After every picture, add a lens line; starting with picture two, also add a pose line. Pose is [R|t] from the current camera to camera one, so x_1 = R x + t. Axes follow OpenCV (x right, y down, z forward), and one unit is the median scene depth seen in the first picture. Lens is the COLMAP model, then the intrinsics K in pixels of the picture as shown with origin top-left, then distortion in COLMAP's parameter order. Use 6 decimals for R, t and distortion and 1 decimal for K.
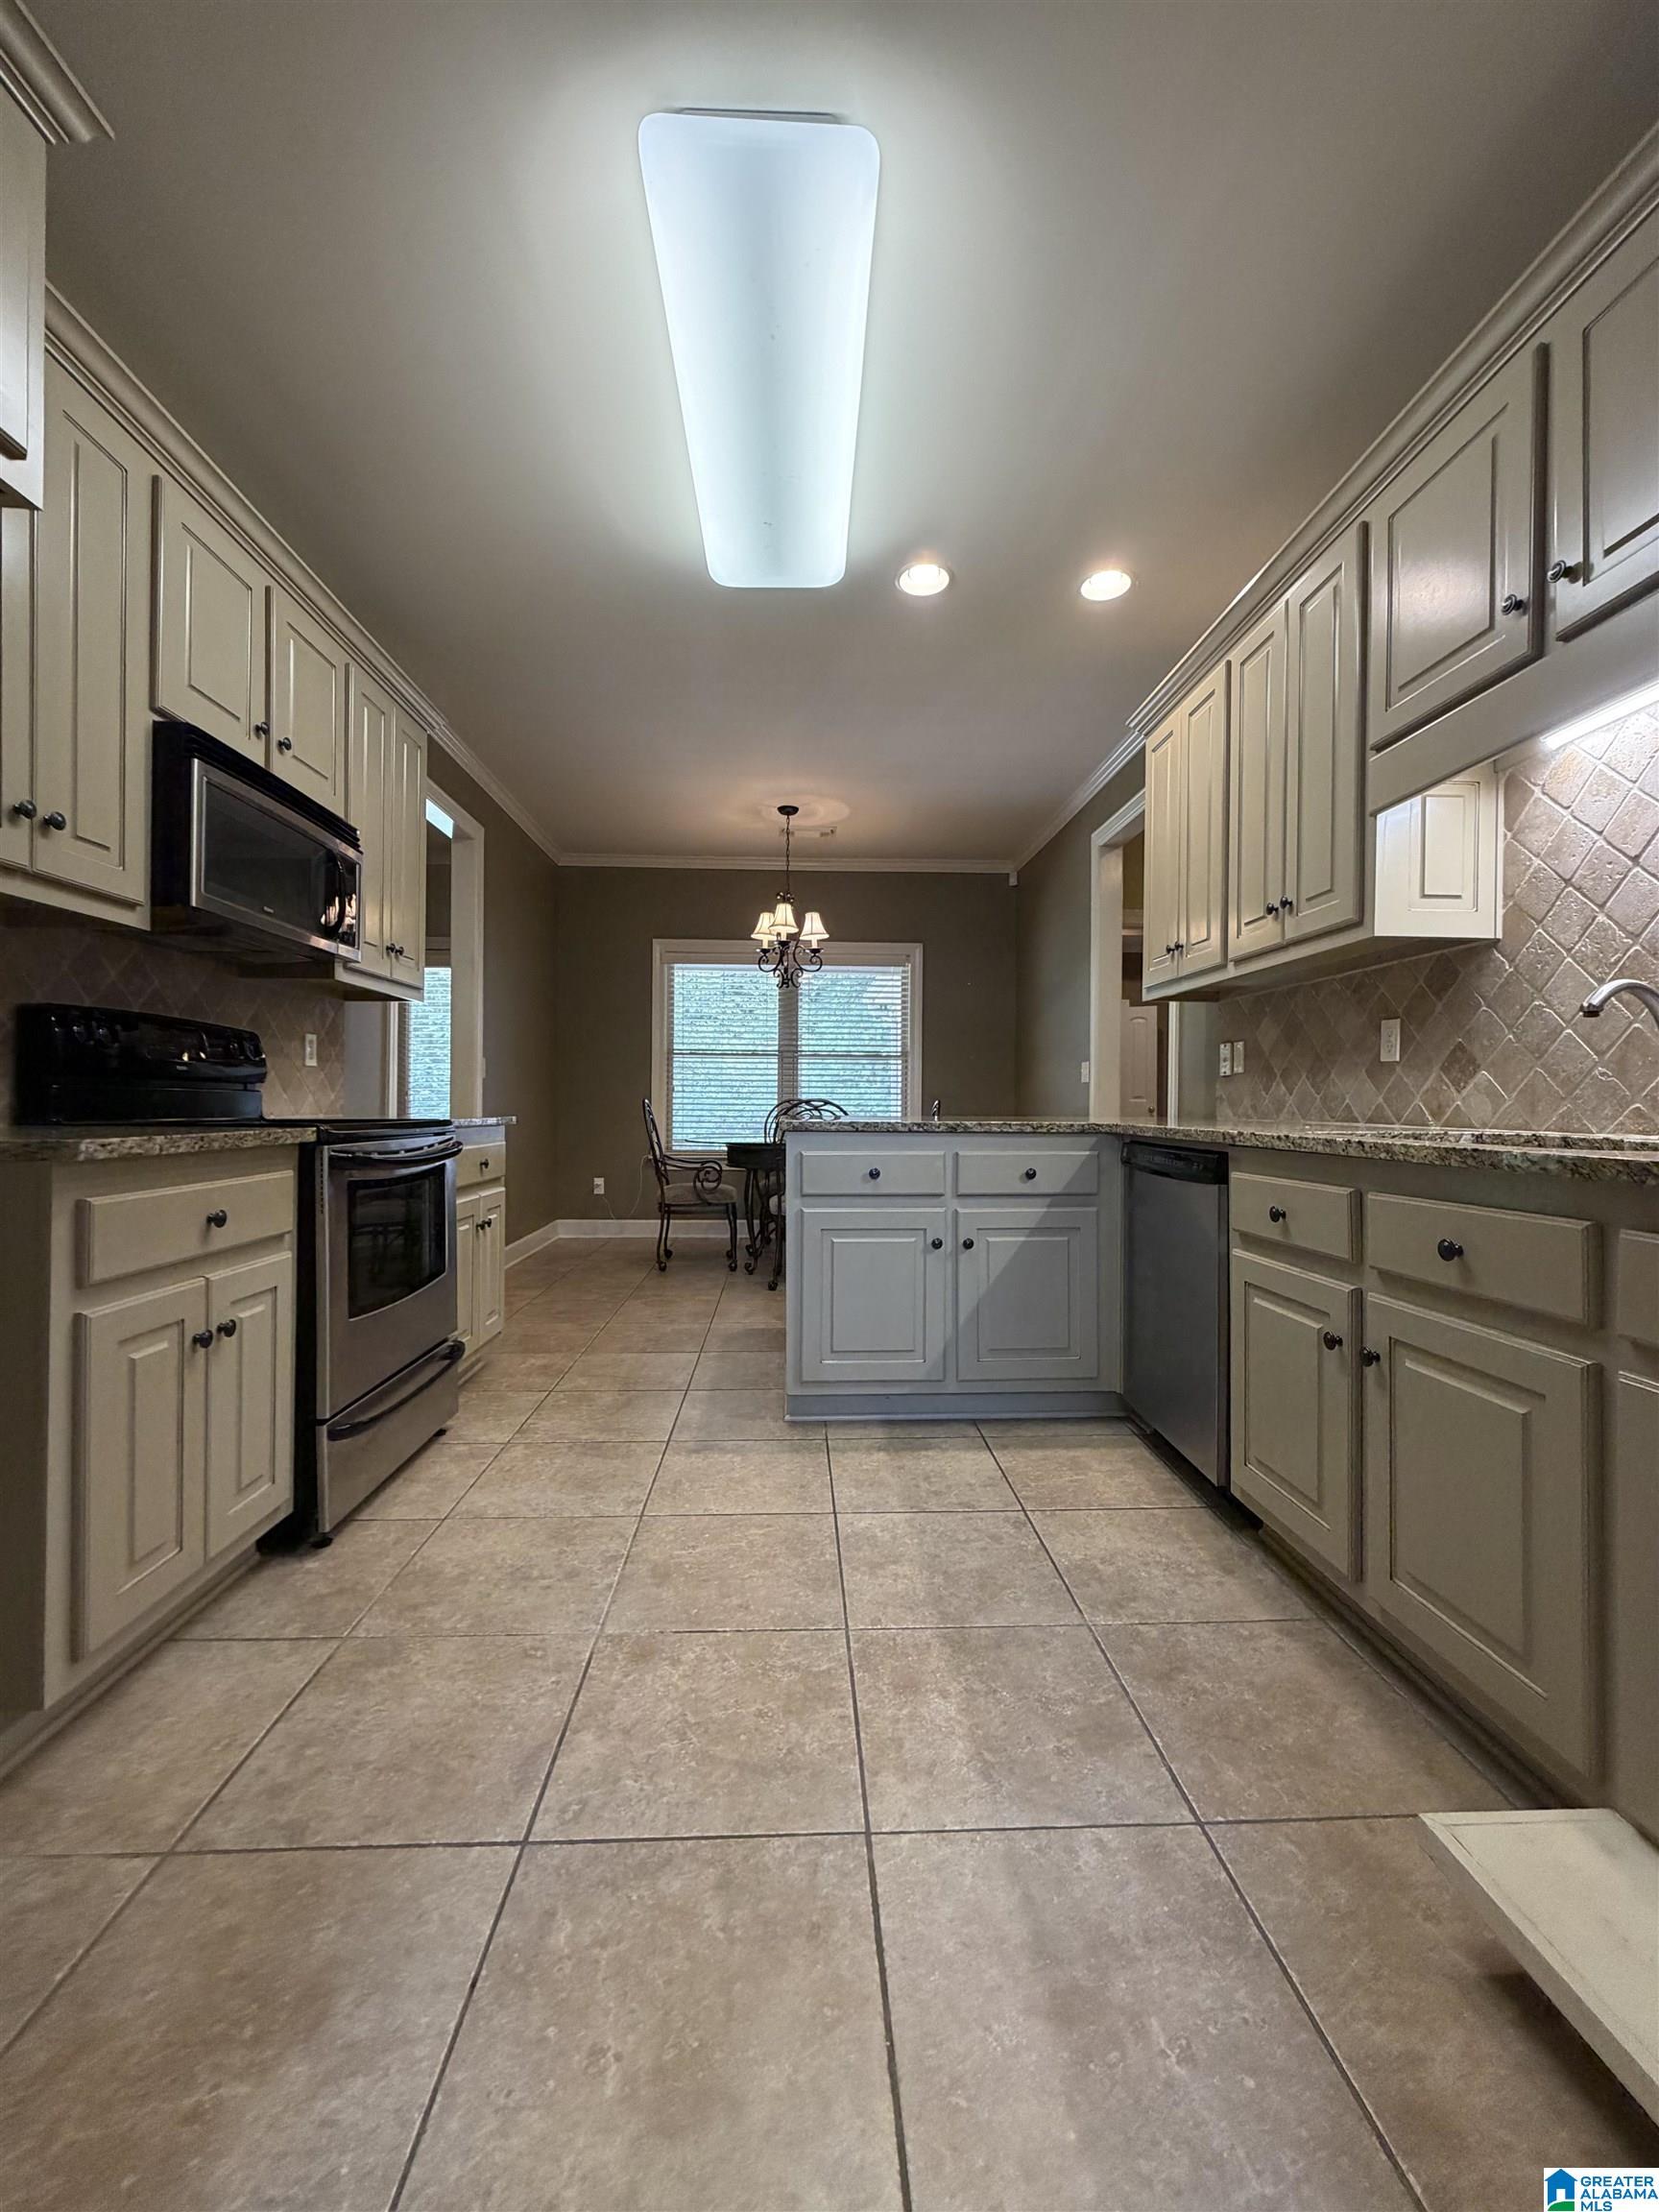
lens RADIAL K [[883.7, 0, 832.5], [0, 883.7, 1101.8], [0, 0, 1]] dist [-0.000003, 0.000217]
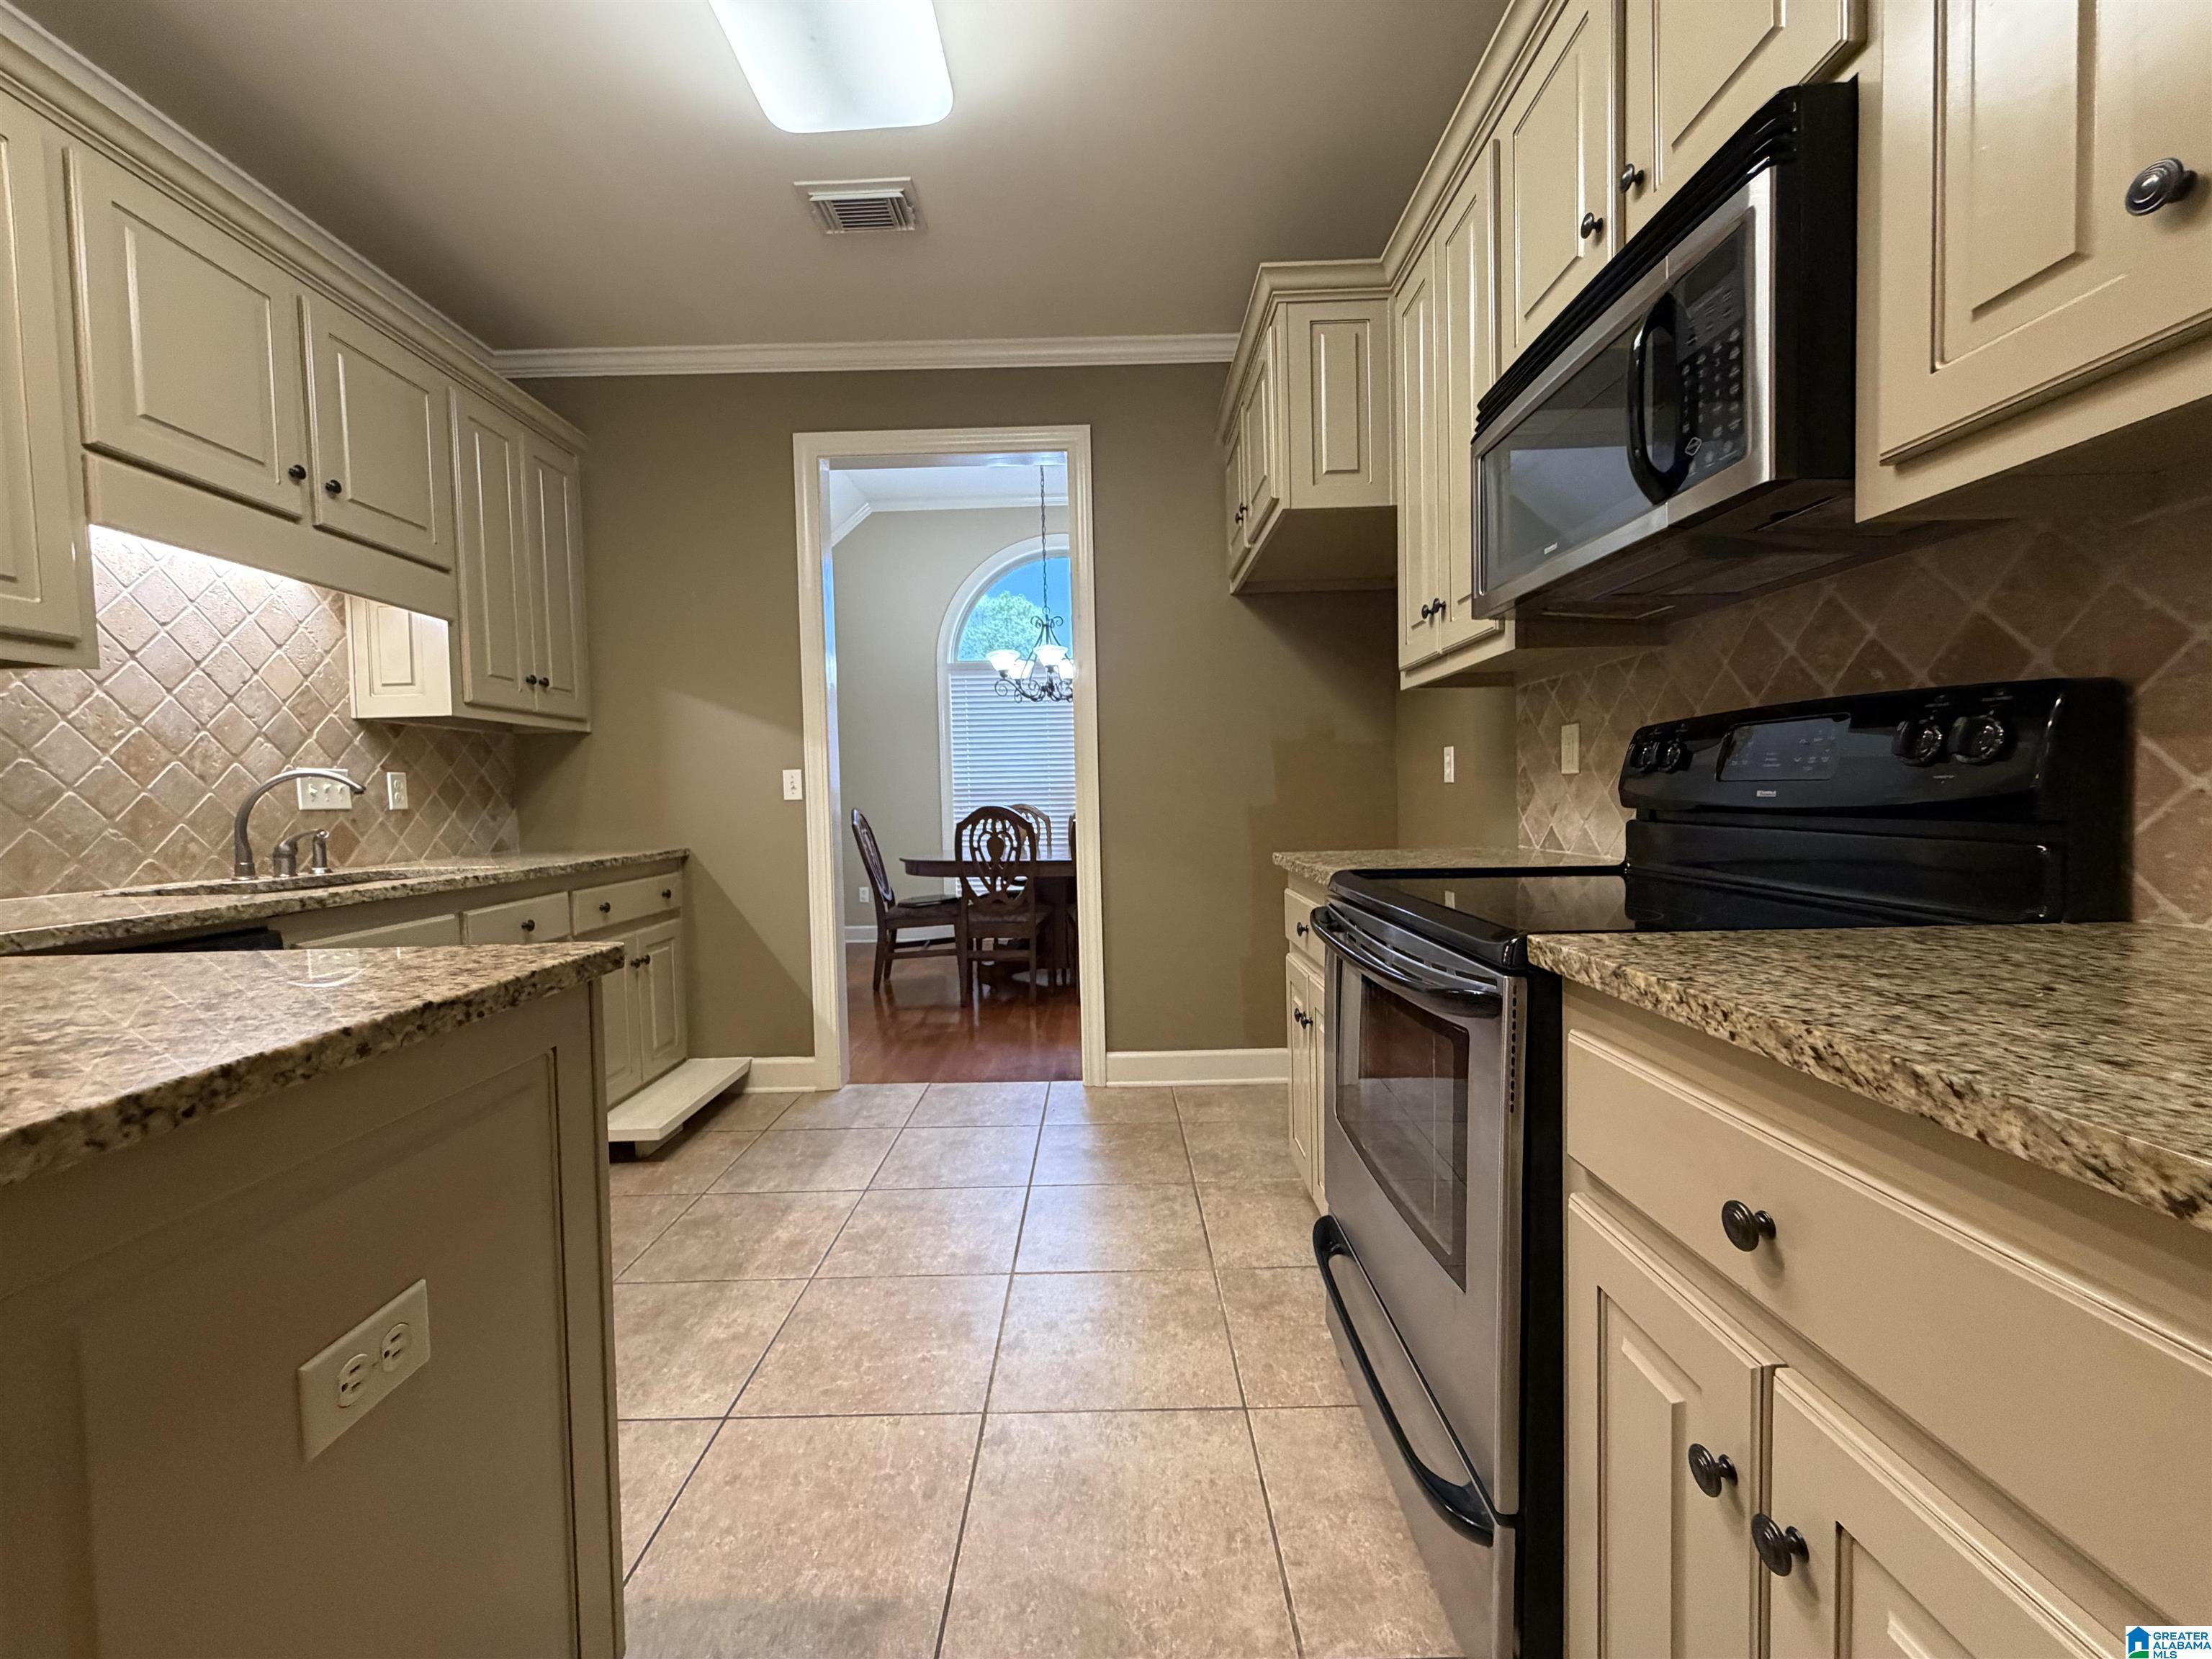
lens RADIAL K [[883.7, 0, 1100.4], [0, 883.7, 827.3], [0, 0, 1]] dist [-0.000003, 0.000217]
pose [[-0.998475, 0.016571, 0.052653, -0.331063], [0.018465, 0.999192, 0.035686, -0.044519], [-0.052019, 0.036604, -0.997975, 1.578784]]
